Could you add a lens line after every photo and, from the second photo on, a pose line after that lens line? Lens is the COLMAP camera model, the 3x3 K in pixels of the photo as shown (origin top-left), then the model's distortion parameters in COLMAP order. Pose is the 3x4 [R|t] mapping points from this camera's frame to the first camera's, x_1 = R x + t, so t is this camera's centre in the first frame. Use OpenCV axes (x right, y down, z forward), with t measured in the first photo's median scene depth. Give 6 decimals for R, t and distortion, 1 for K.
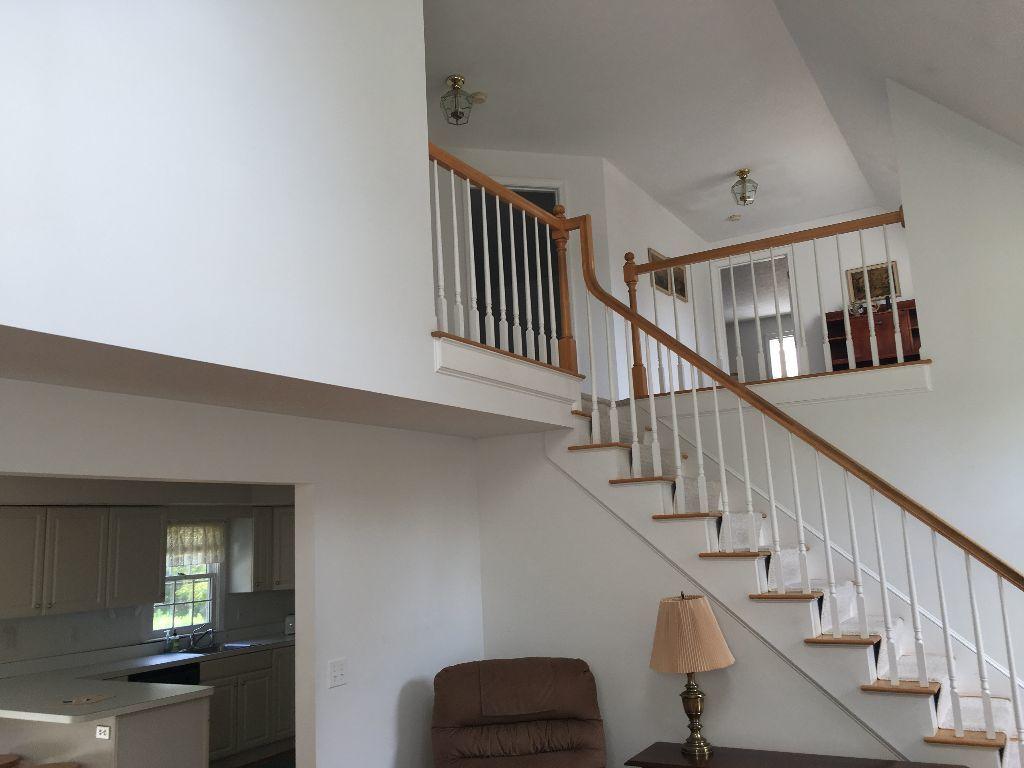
lens RADIAL K [[871.7, 0, 528.9], [0, 871.7, 381.9], [0, 0, 1]] dist [0.079730, -0.097784]
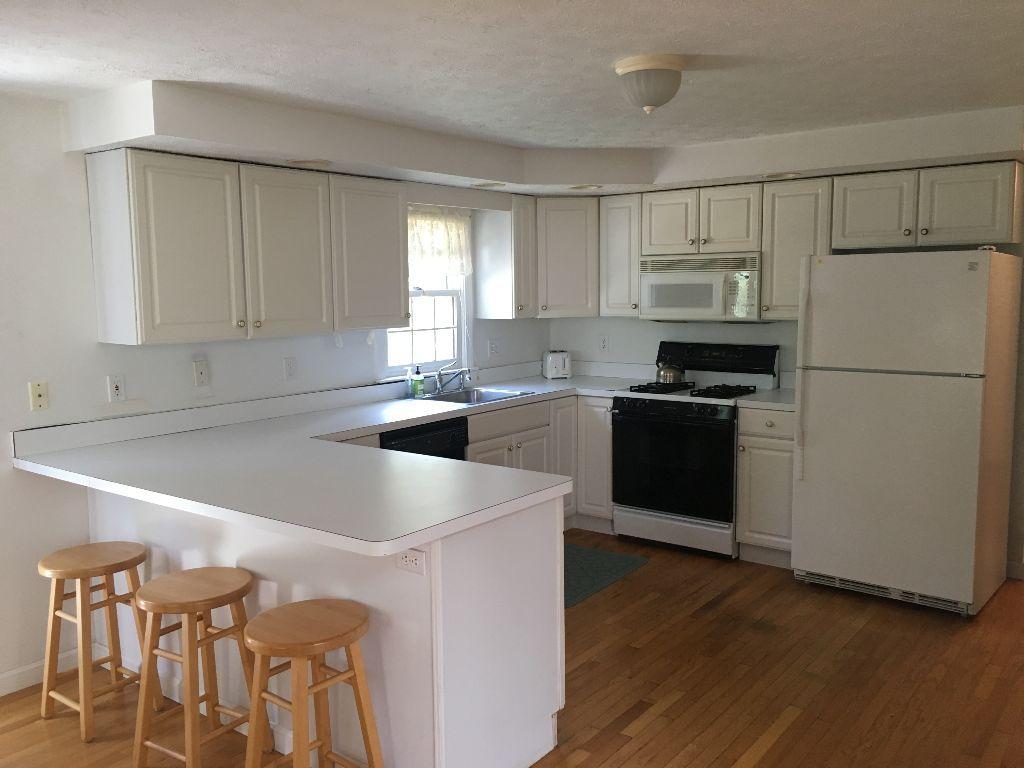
lens RADIAL K [[872.0, 0, 525.2], [0, 872.0, 383.0], [0, 0, 1]] dist [0.083472, -0.112840]
pose [[0.992407, 0.048610, -0.112984, -0.239537], [-0.013609, 0.956346, 0.291920, 0.092479], [0.122242, -0.288166, 0.949746, 0.358508]]
